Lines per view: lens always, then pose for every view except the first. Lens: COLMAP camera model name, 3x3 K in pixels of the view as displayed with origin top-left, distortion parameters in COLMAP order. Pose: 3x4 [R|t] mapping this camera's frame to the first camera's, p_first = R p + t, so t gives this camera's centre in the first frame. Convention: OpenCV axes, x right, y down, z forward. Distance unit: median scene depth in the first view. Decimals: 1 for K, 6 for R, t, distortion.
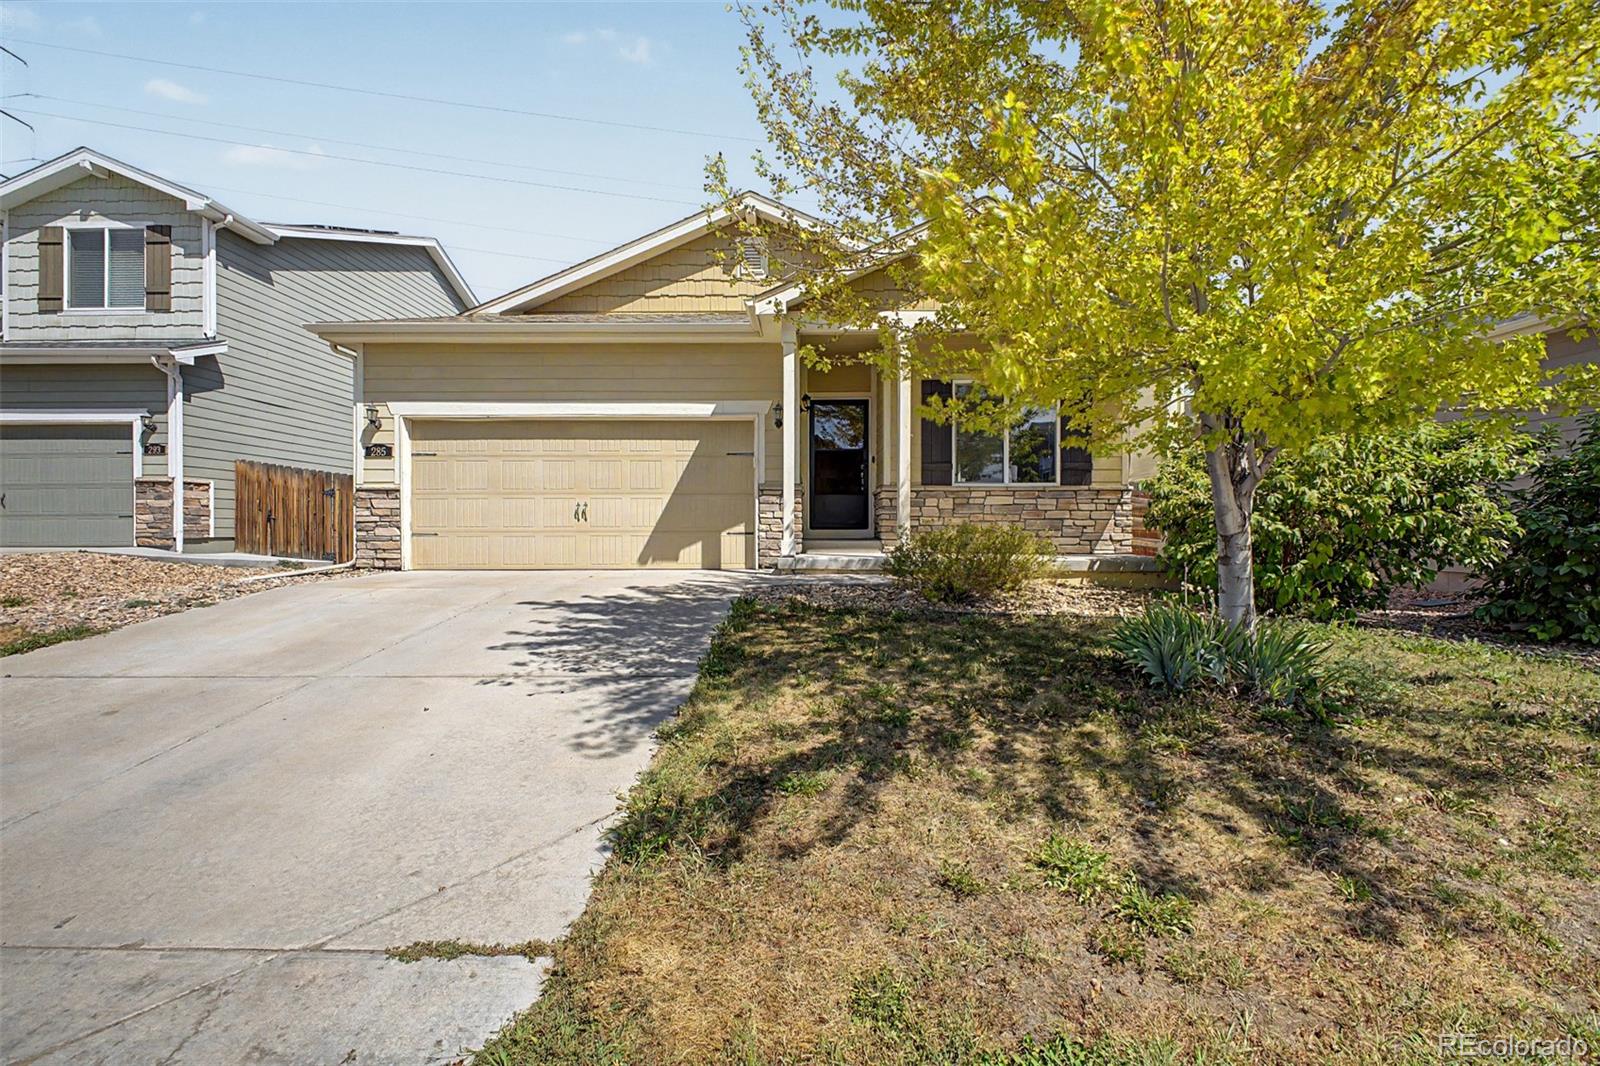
lens RADIAL K [[636.5, 0, 799.6], [0, 636.5, 531.6], [0, 0, 1]] dist [0.019655, -0.005530]
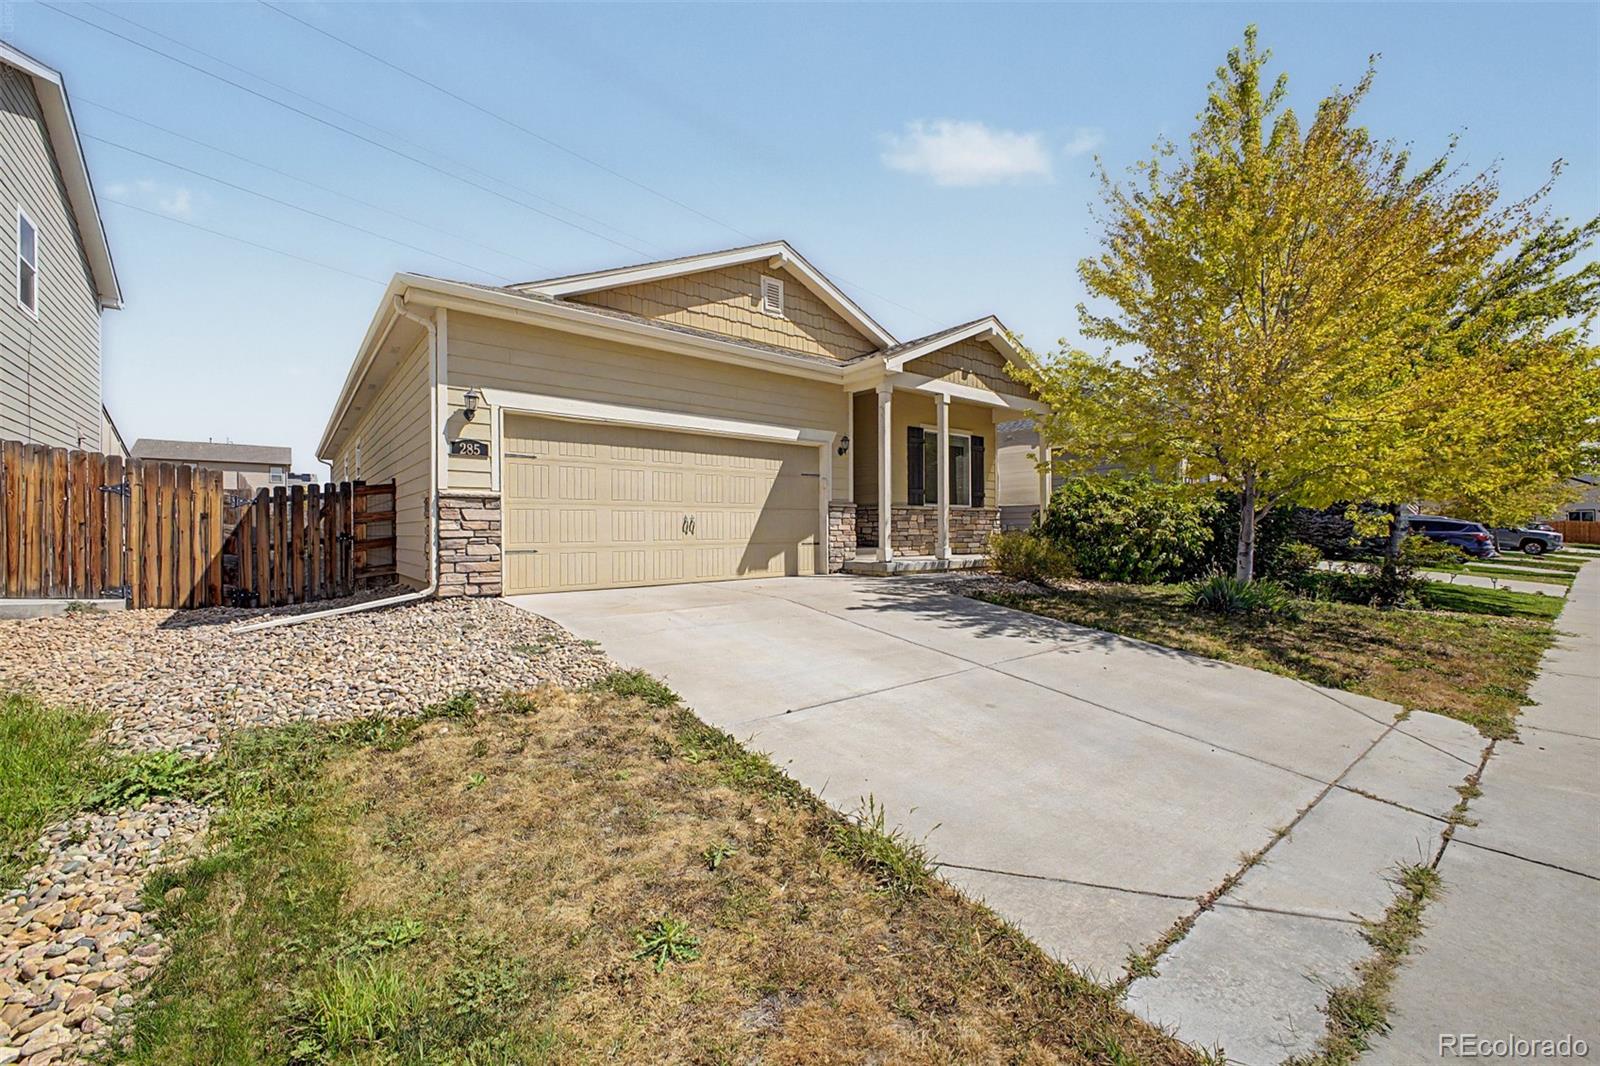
lens RADIAL K [[636.5, 0, 801.5], [0, 636.5, 530.4], [0, 0, 1]] dist [0.019655, -0.005530]
pose [[0.764864, -0.005216, 0.644171, -0.849953], [0.008122, 0.999966, -0.001547, -0.019618], [-0.644141, 0.006415, 0.764880, 0.129921]]
